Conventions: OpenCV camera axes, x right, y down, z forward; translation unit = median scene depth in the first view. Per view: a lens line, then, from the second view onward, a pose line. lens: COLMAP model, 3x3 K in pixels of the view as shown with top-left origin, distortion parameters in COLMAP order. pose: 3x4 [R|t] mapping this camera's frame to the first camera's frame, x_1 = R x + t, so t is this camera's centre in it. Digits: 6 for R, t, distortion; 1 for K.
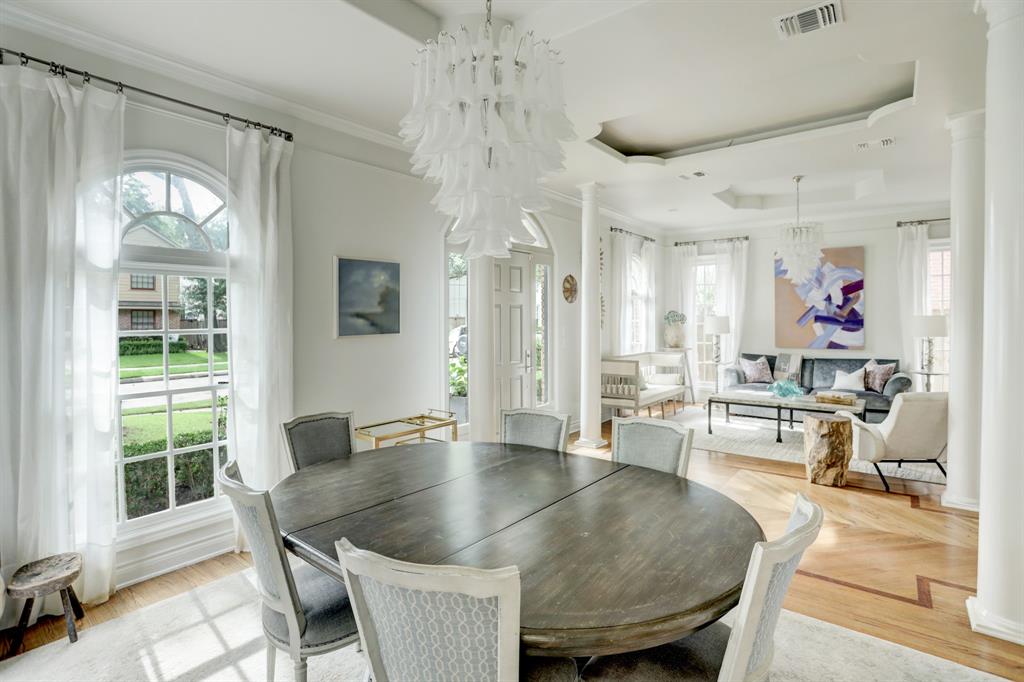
lens RADIAL K [[518.8, 0, 512.8], [0, 518.8, 313.3], [0, 0, 1]] dist [-0.023223, 0.000248]
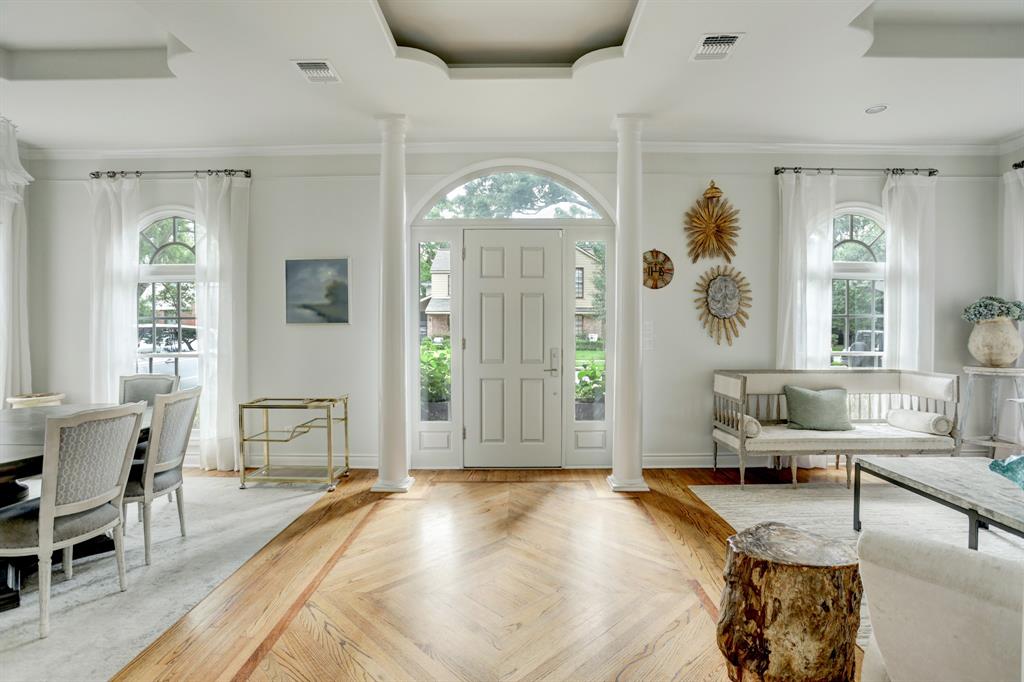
lens RADIAL K [[498.8, 0, 518.5], [0, 498.8, 328.2], [0, 0, 1]] dist [-0.060112, 0.022877]
pose [[0.601662, 0.009094, -0.798699, 0.850926], [0.004132, 0.999886, 0.014497, 0.037001], [0.798740, -0.012023, 0.601556, 0.673874]]
